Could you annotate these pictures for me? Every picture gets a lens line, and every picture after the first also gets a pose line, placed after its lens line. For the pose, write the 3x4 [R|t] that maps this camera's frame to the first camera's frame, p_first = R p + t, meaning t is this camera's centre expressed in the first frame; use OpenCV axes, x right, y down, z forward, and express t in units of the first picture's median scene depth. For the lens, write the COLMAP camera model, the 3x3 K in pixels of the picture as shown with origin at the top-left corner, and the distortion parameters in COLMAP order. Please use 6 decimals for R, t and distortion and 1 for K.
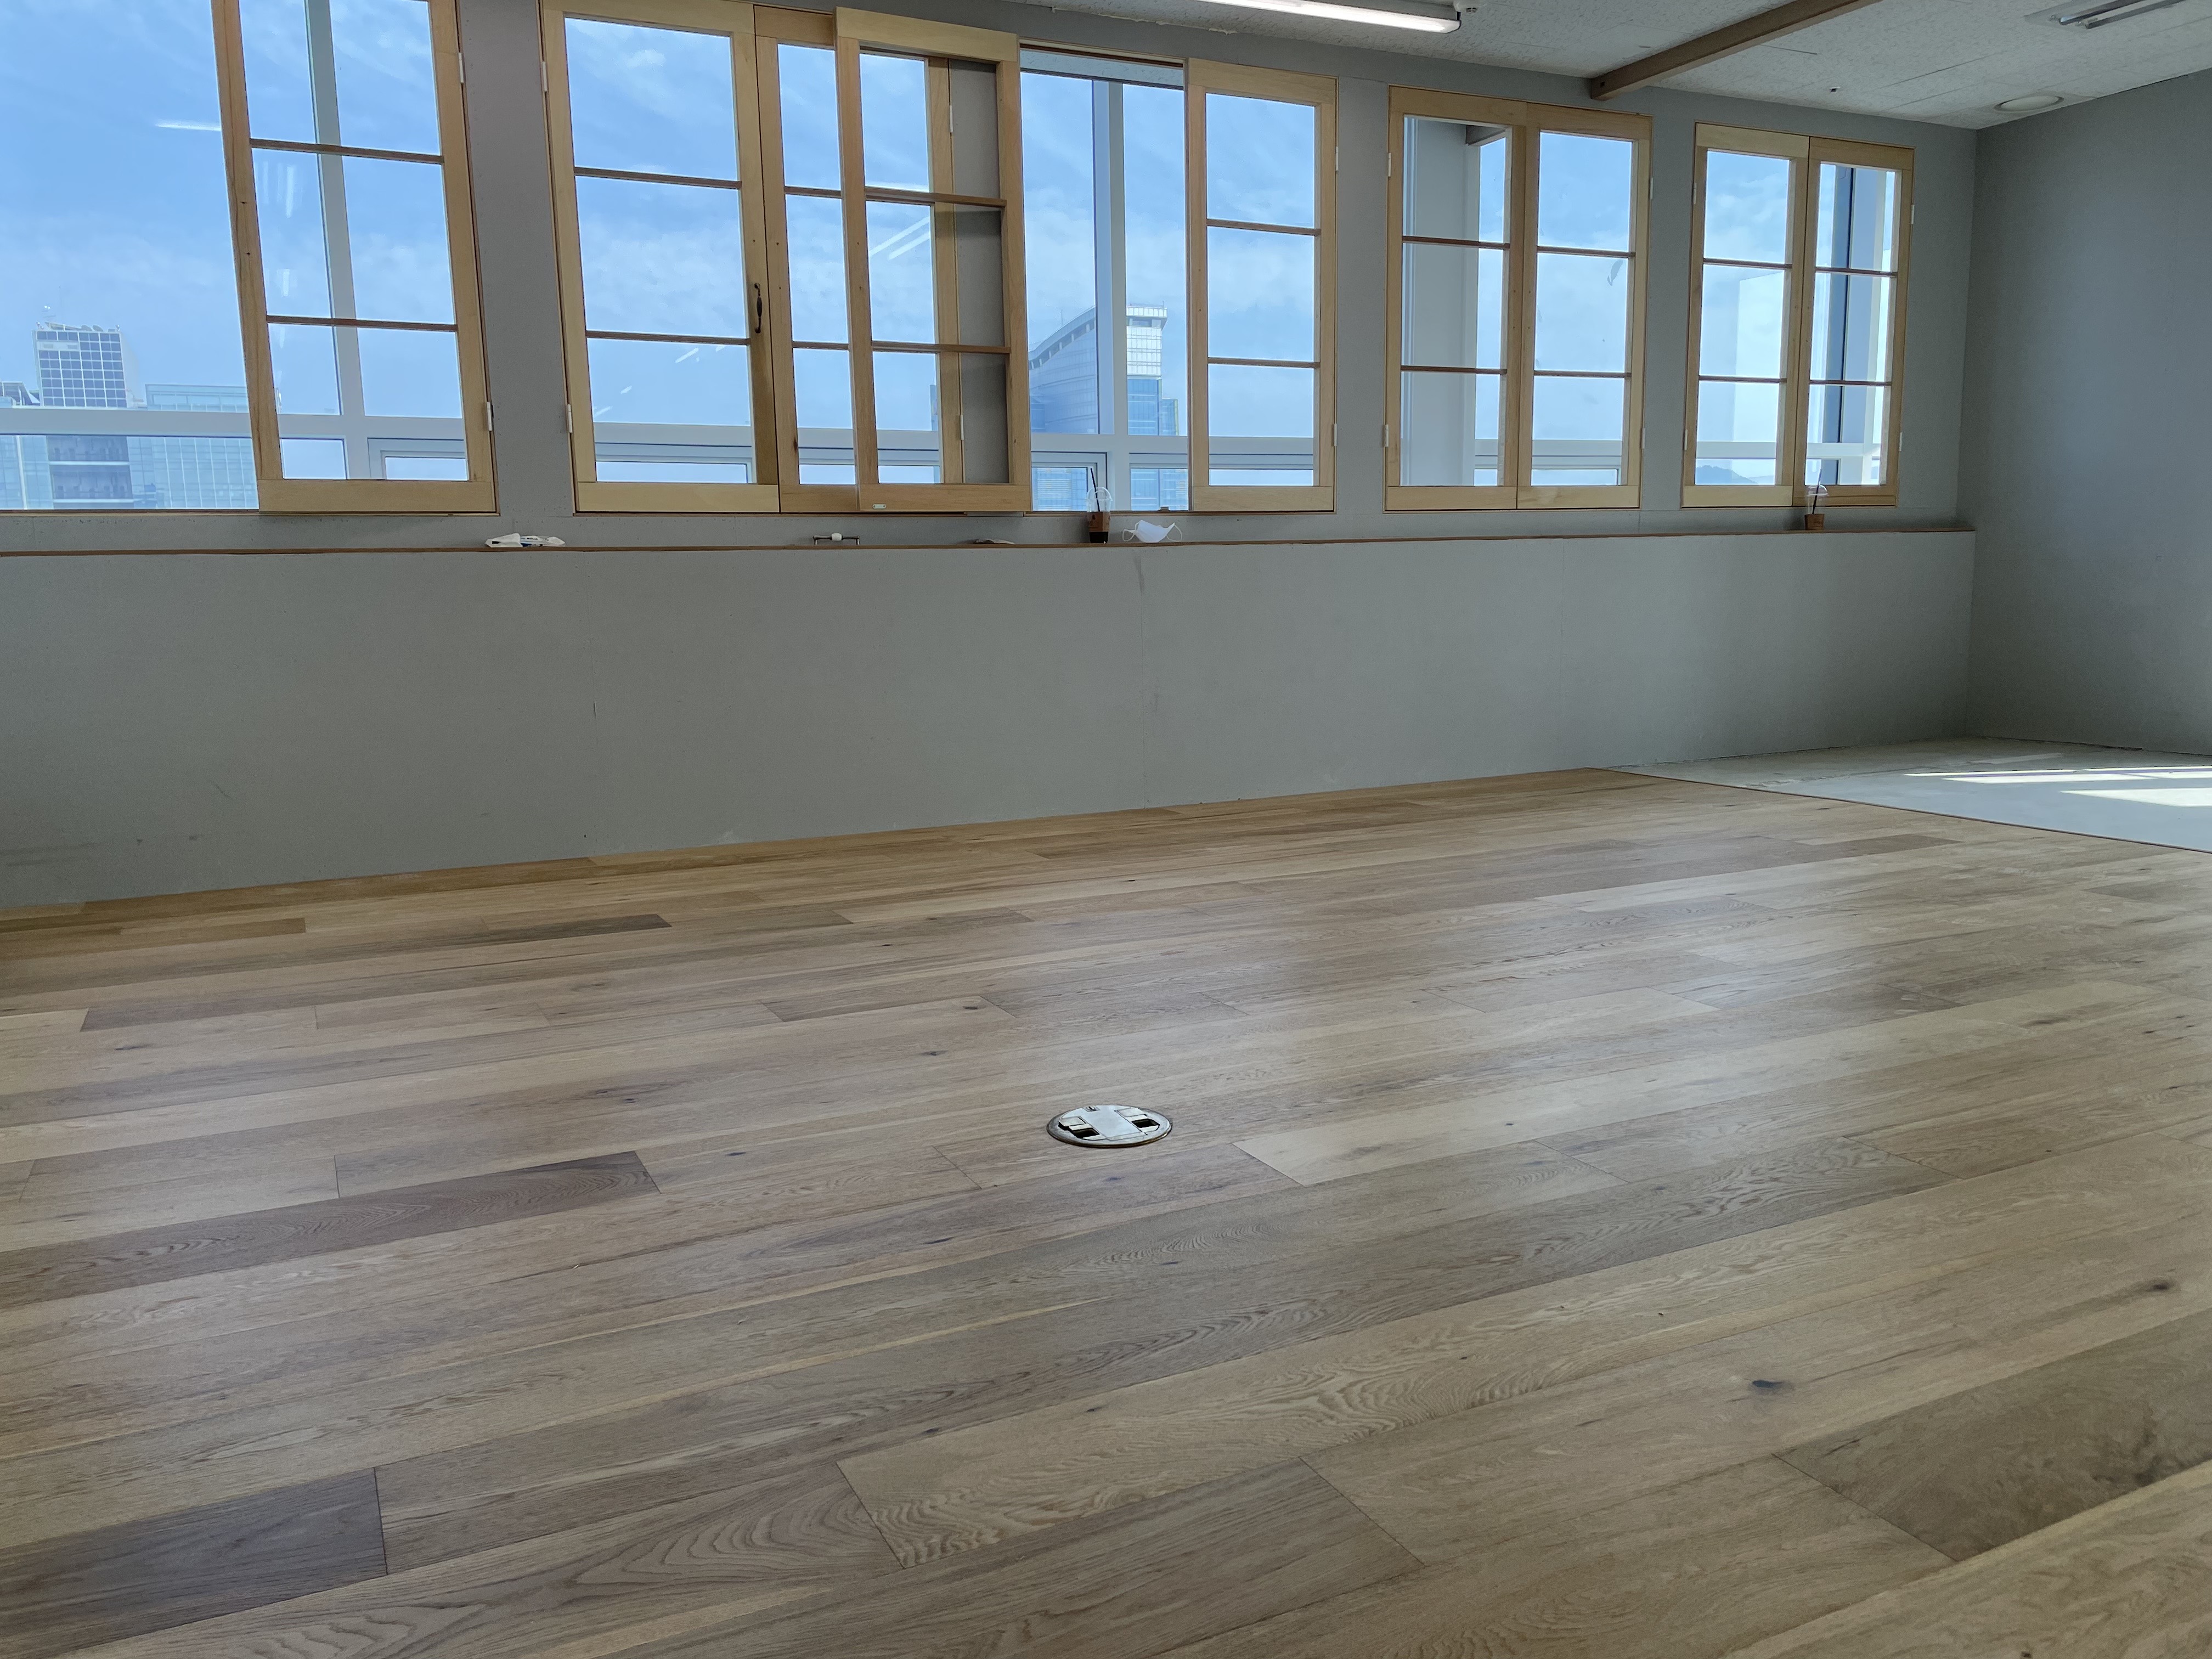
lens RADIAL K [[1685.1, 0, 1103.1], [0, 1685.1, 825.1], [0, 0, 1]] dist [0.044065, -0.016172]
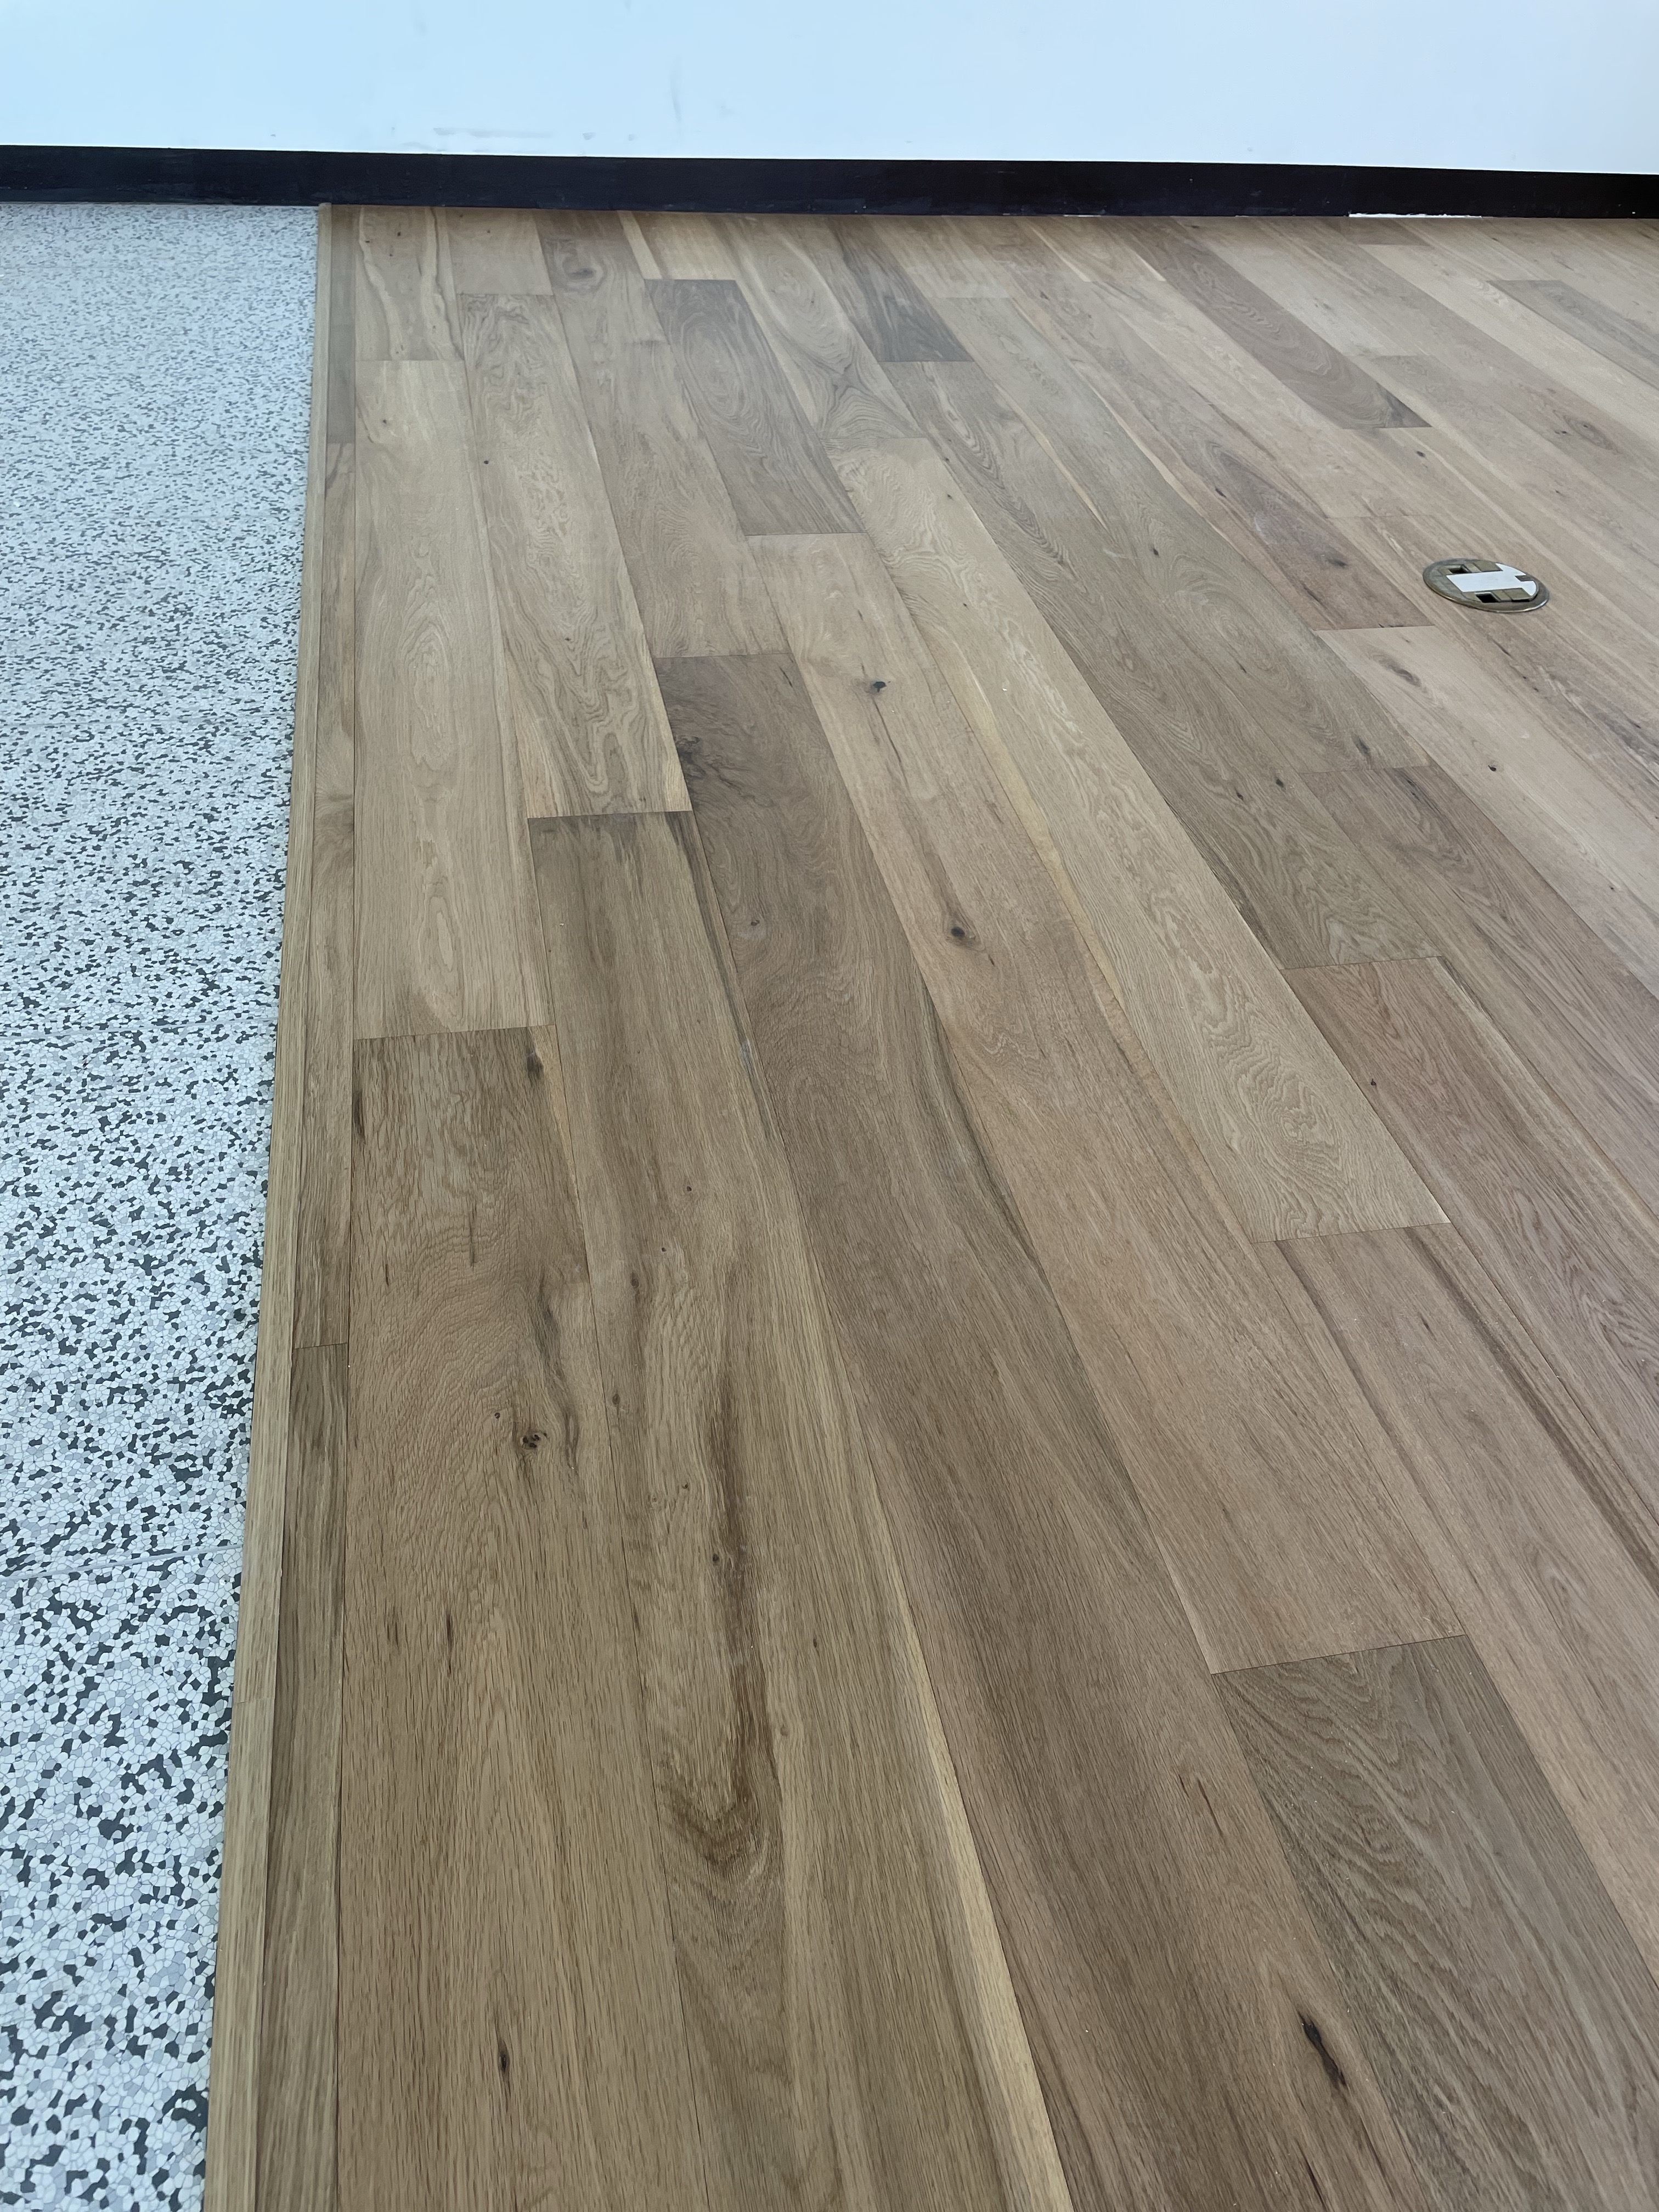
lens RADIAL K [[1685.1, 0, 828.3], [0, 1685.1, 1107.1], [0, 0, 1]] dist [0.044065, -0.016172]
pose [[-0.251407, 0.637852, -0.727969, 1.416997], [-0.204210, 0.700238, 0.684079, -0.303062], [0.946093, 0.320641, -0.045789, 1.019731]]
